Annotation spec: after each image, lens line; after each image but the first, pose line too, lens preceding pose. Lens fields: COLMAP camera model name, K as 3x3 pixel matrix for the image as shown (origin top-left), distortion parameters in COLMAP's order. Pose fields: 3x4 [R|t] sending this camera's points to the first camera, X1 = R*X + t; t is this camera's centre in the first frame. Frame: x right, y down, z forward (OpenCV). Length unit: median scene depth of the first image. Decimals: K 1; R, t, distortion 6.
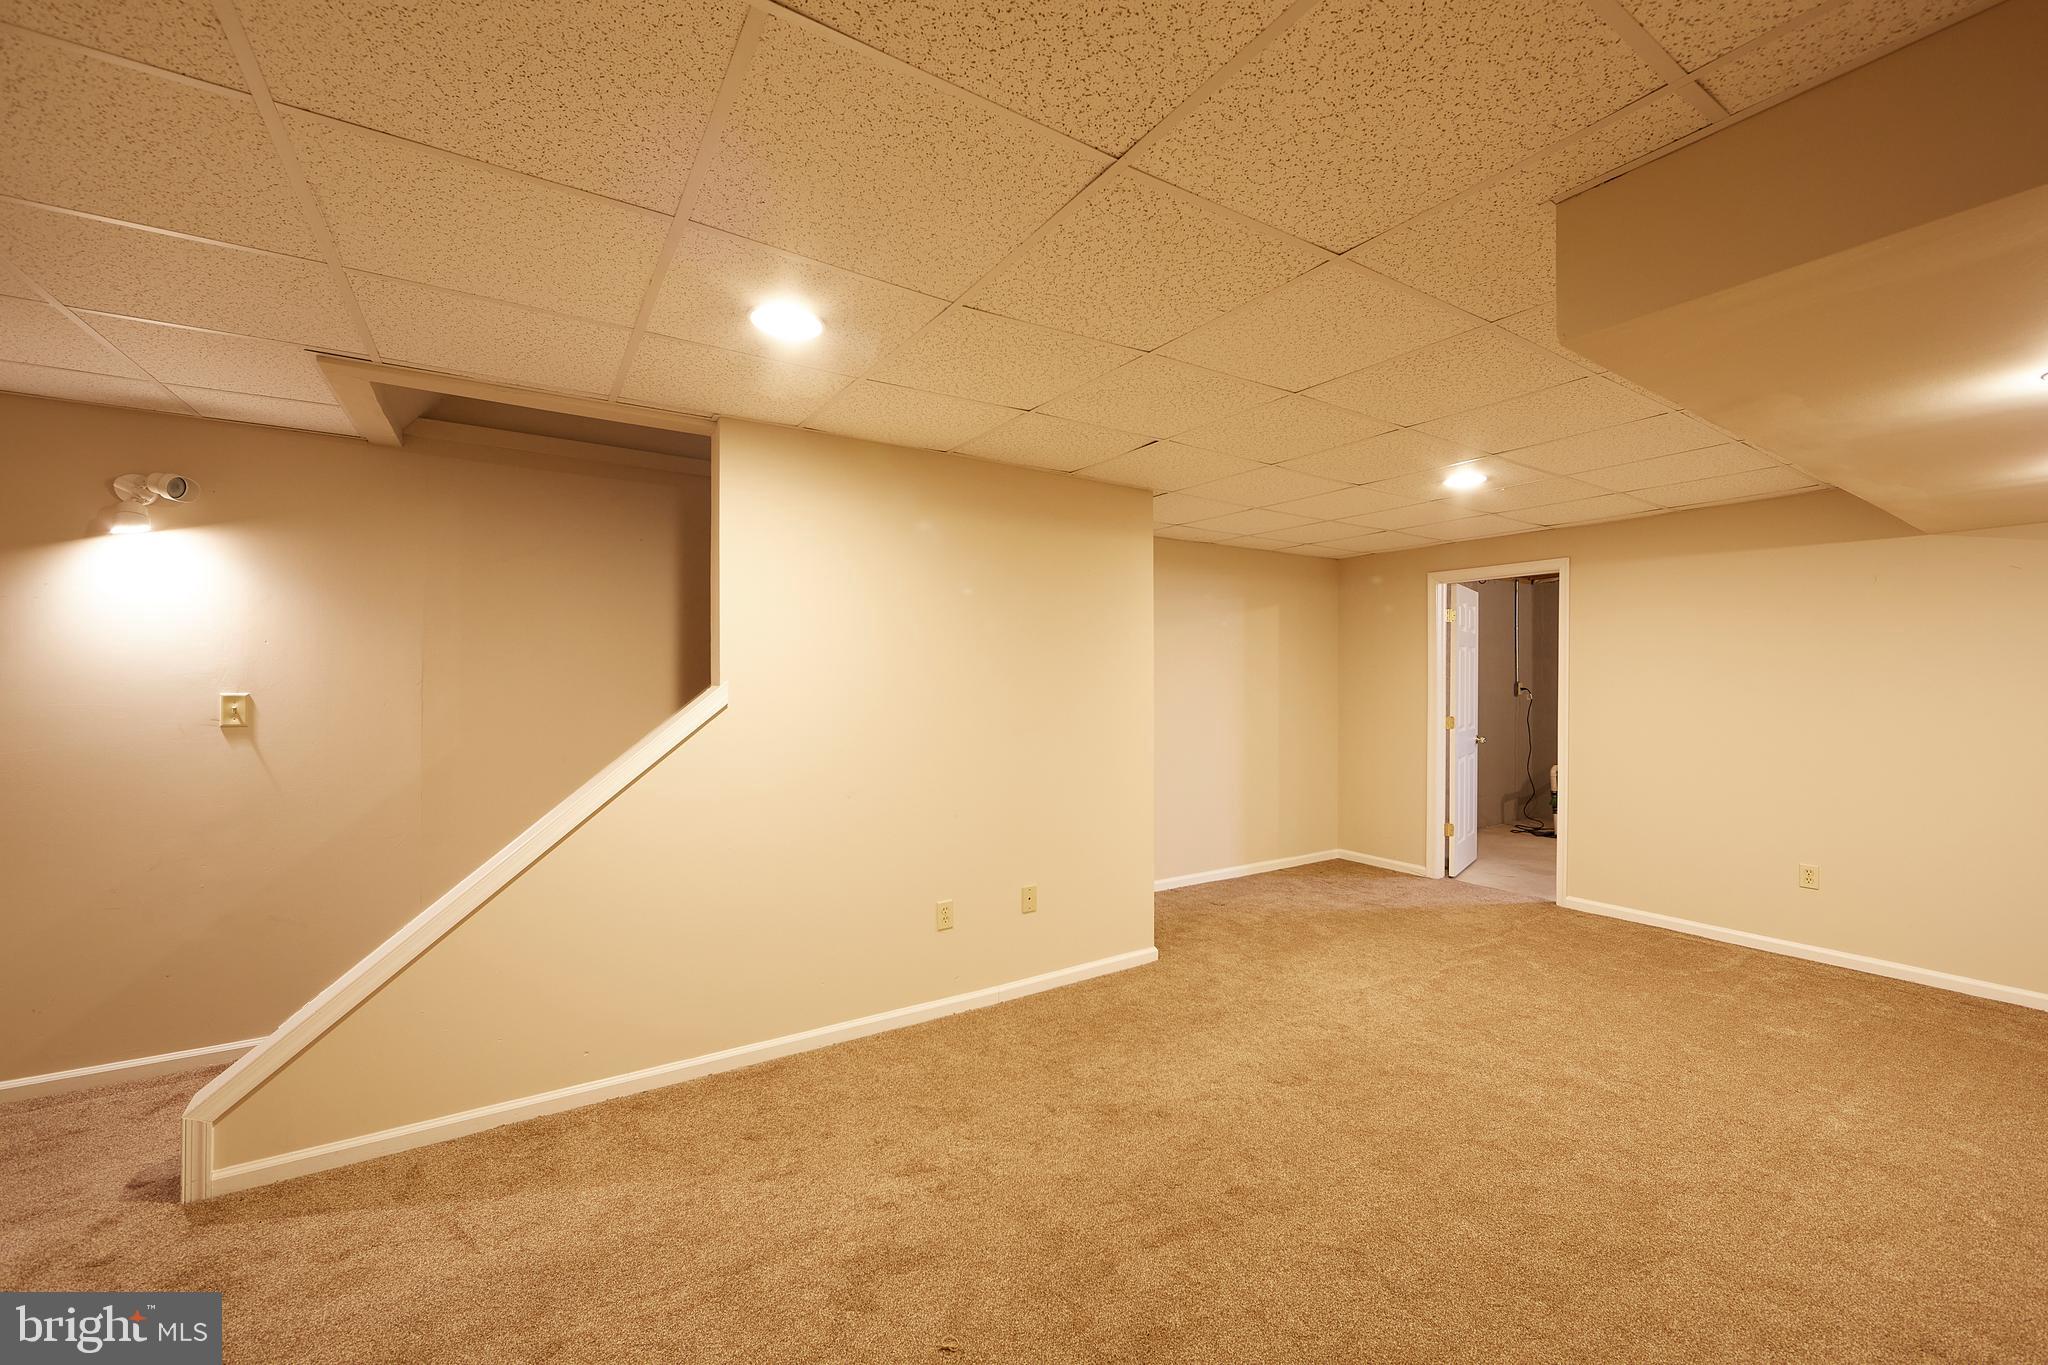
lens RADIAL K [[803.9, 0, 1027.4], [0, 803.9, 681.7], [0, 0, 1]] dist [-0.014879, 0.003564]
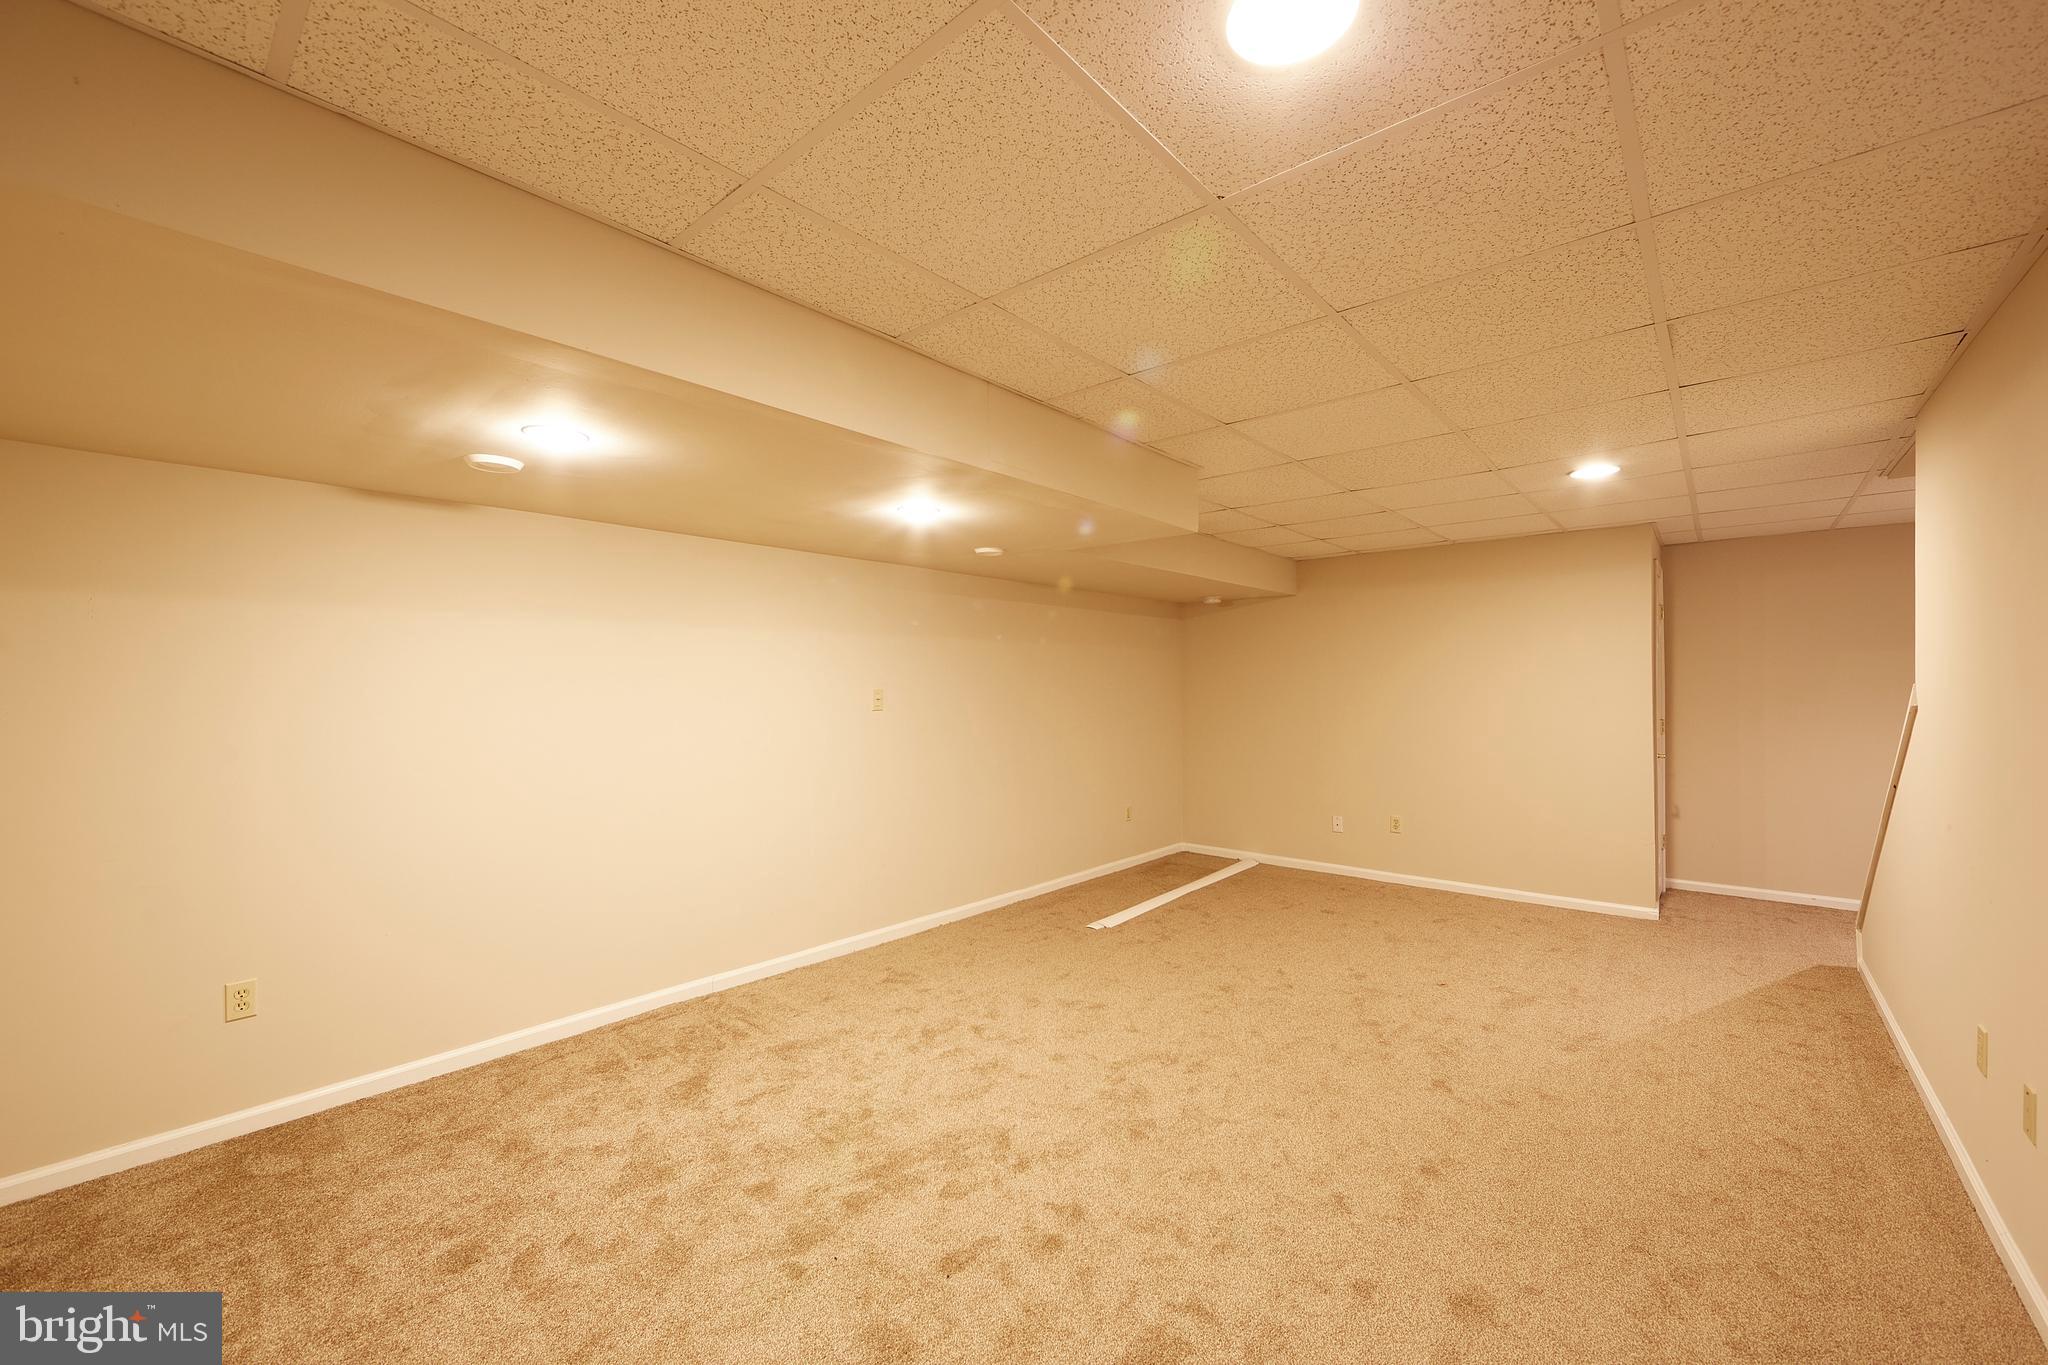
lens RADIAL K [[803.9, 0, 1027.4], [0, 803.9, 681.7], [0, 0, 1]] dist [-0.014879, 0.003564]
pose [[-0.961330, 0.000245, -0.275400, 0.721995], [0.000375, 1.000000, -0.000418, -0.002582], [0.275400, -0.000505, -0.961330, 1.254861]]
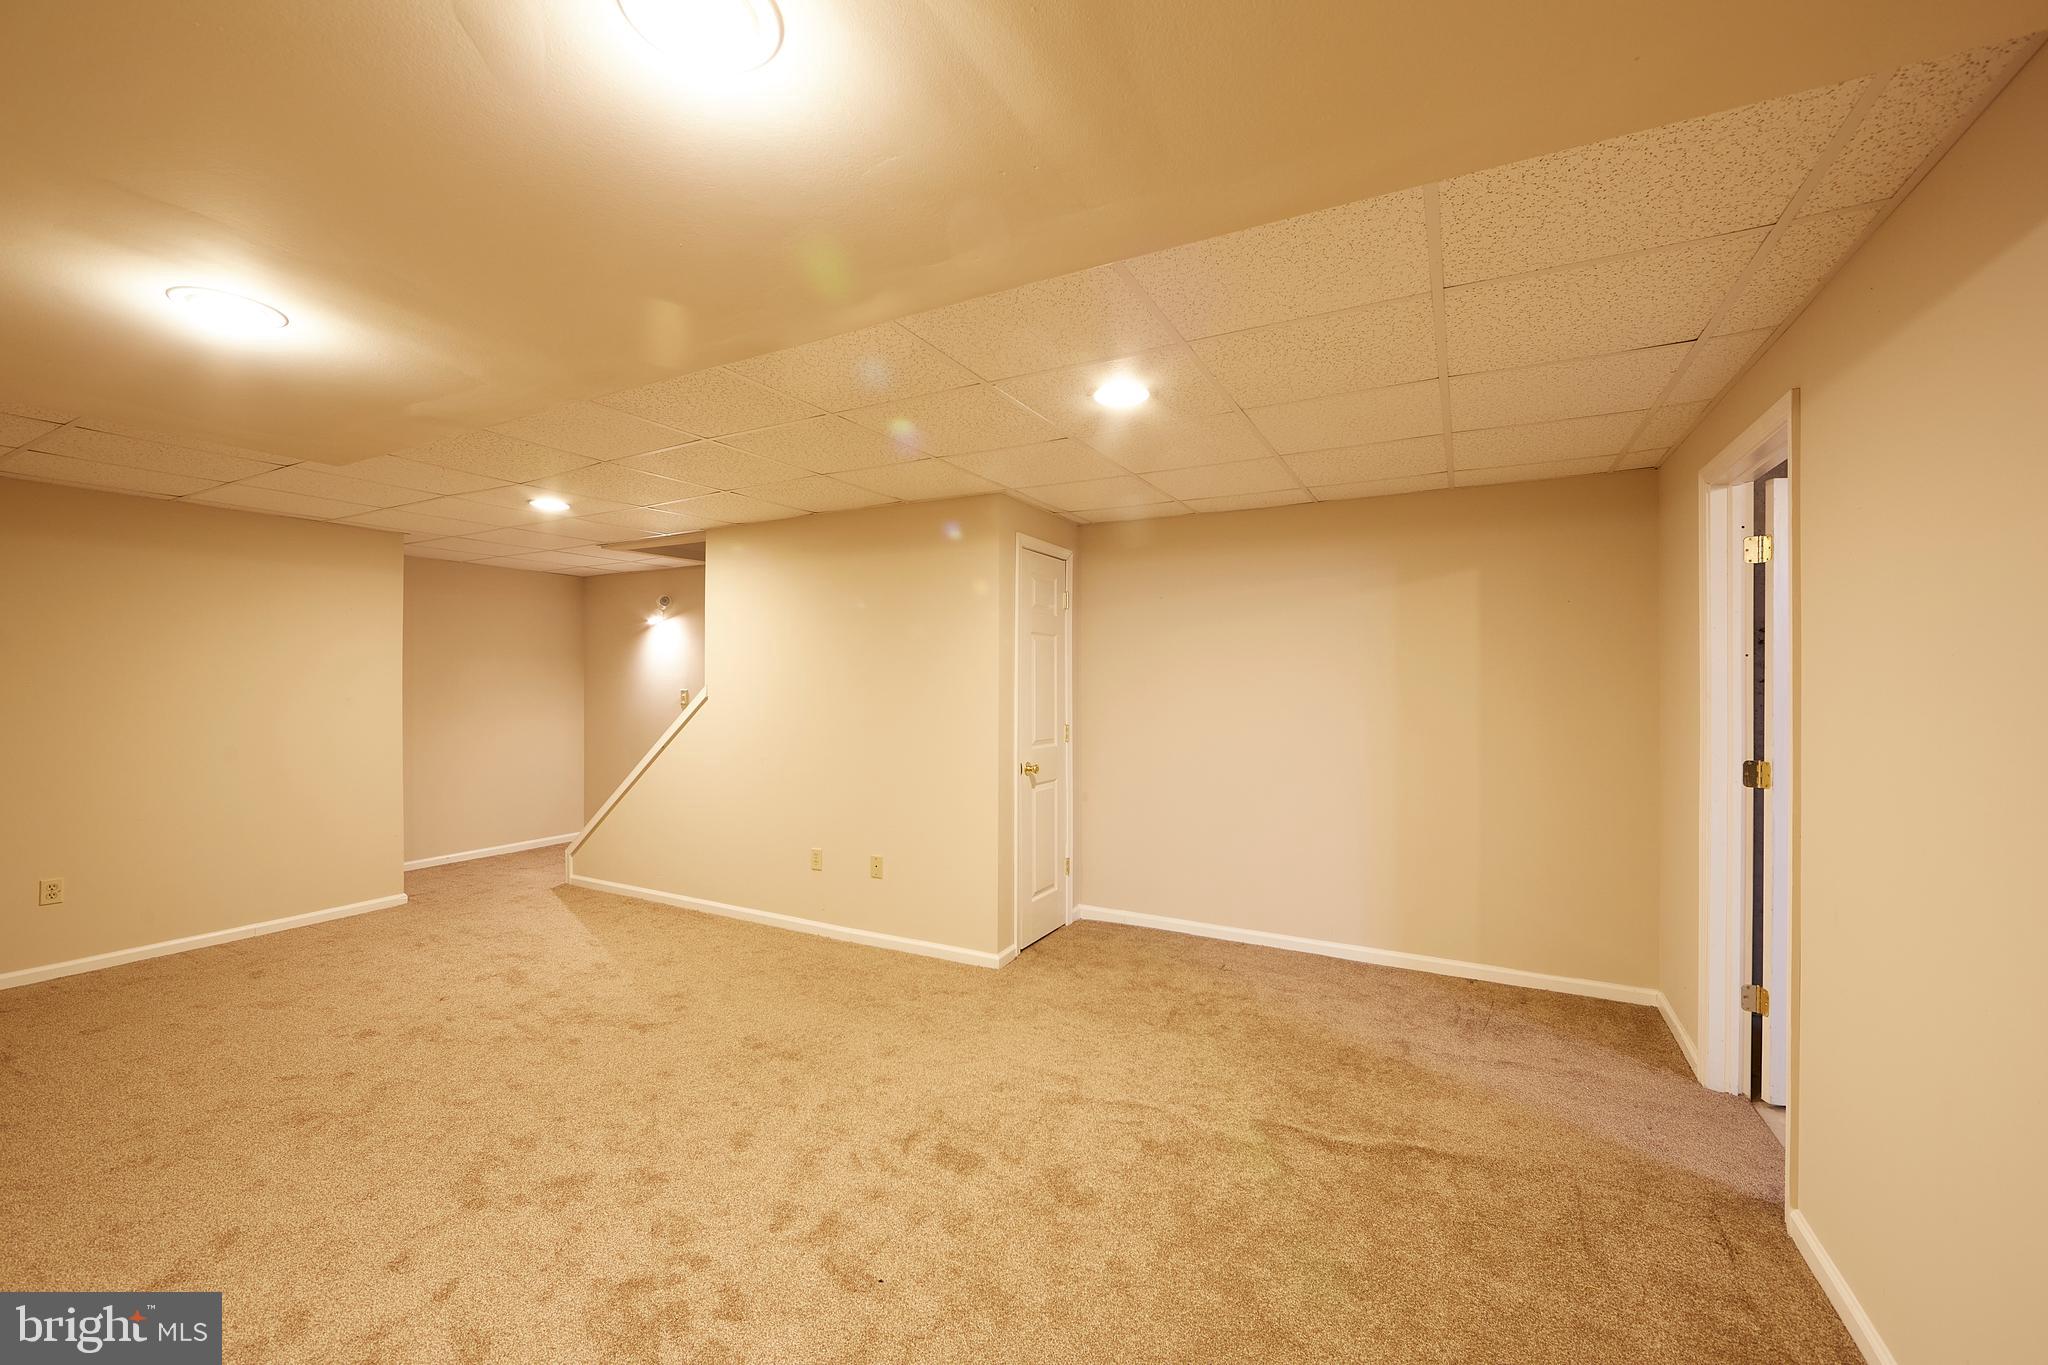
lens RADIAL K [[803.9, 0, 1027.4], [0, 803.9, 681.7], [0, 0, 1]] dist [-0.014879, 0.003564]
pose [[0.481287, -0.003269, -0.876557, 1.112814], [-0.004350, 0.999972, -0.006118, 0.001188], [0.876552, 0.006758, 0.481259, 0.594576]]
